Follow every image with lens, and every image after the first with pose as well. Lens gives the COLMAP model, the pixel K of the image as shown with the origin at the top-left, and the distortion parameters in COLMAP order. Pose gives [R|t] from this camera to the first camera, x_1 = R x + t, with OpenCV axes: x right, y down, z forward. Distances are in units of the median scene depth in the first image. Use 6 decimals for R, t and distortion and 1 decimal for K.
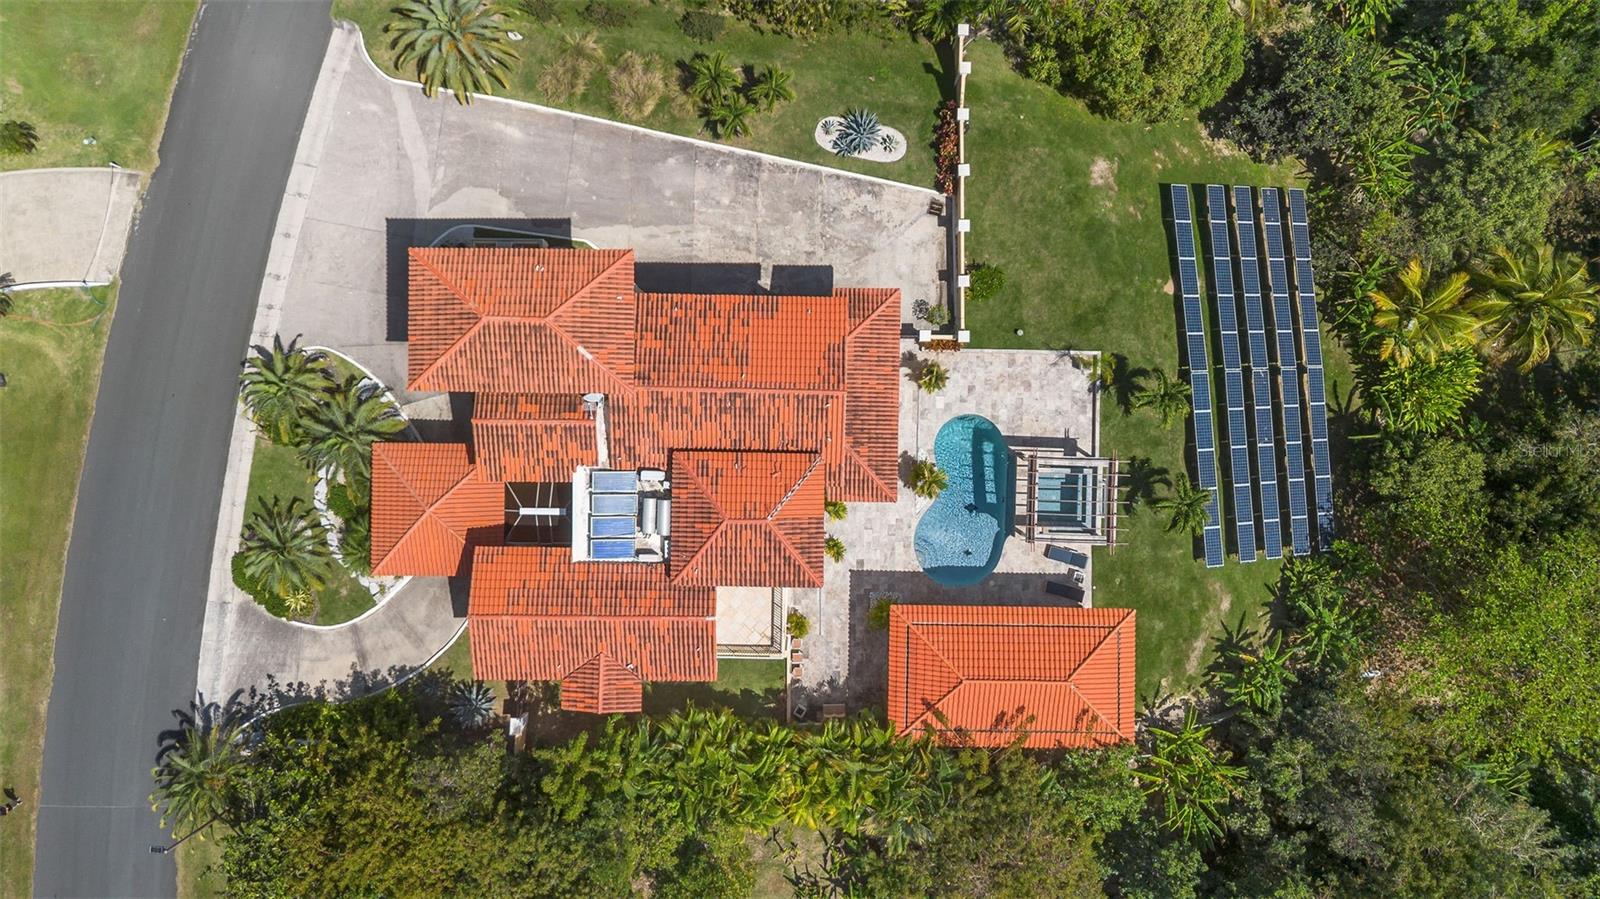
lens RADIAL K [[1144.4, 0, 792.4], [0, 1144.4, 443.6], [0, 0, 1]] dist [0.070184, -0.062944]
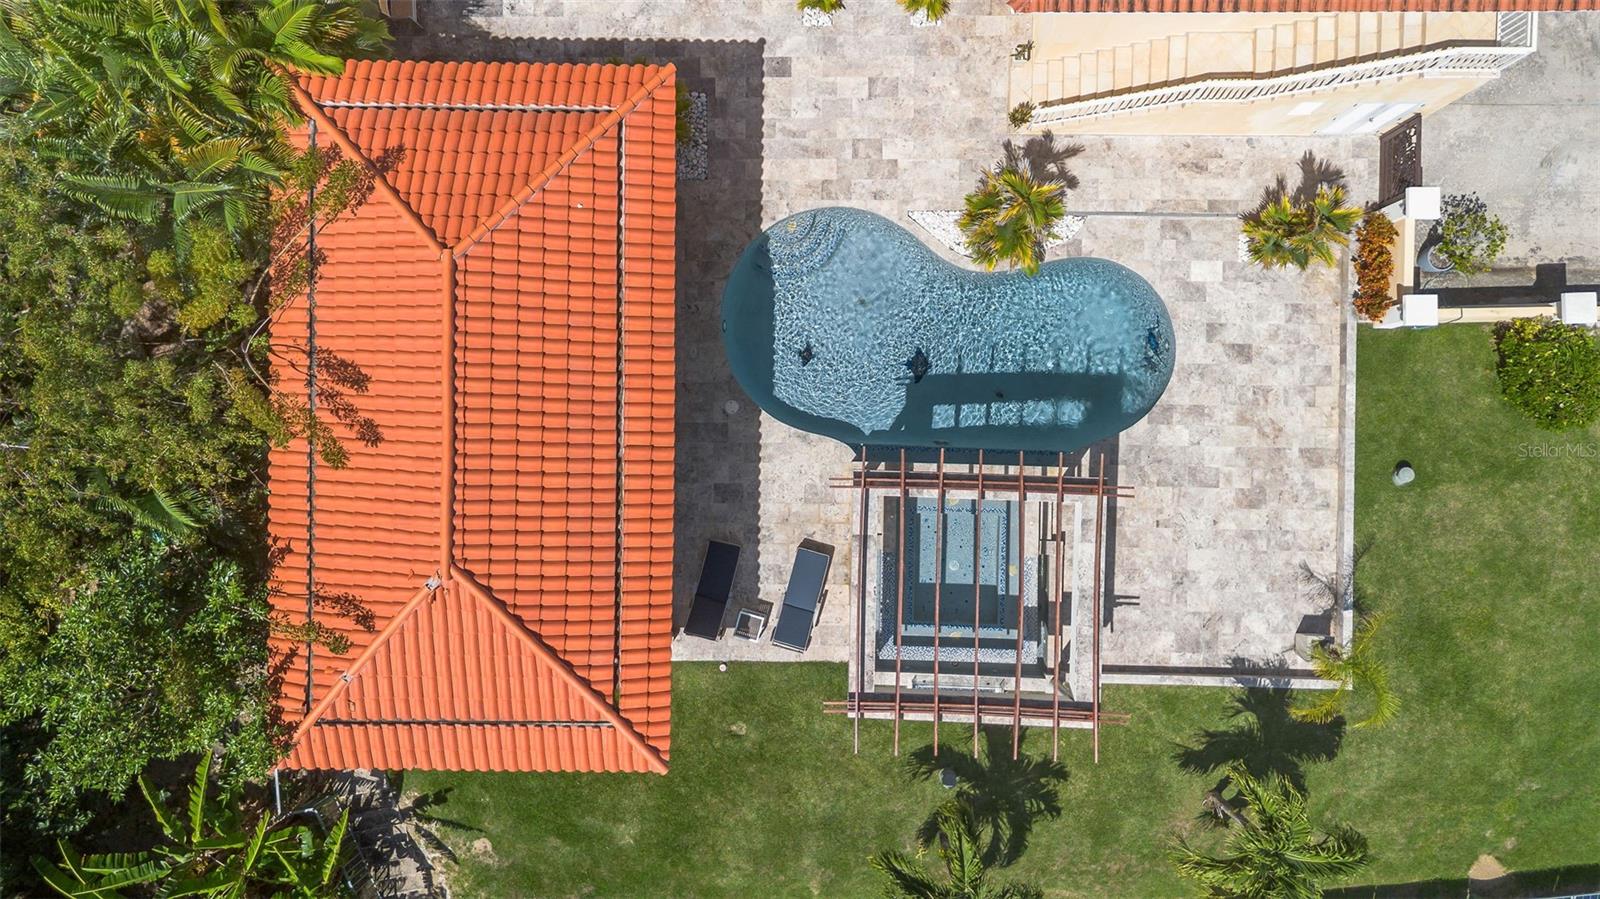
lens RADIAL K [[1144.4, 0, 793.3], [0, 1144.4, 455.5], [0, 0, 1]] dist [0.070184, -0.062944]
pose [[0.001427, 0.999899, 0.014170, 0.185325], [-0.999687, 0.001072, 0.025010, 0.091762], [0.024993, -0.014202, 0.999587, 0.616047]]
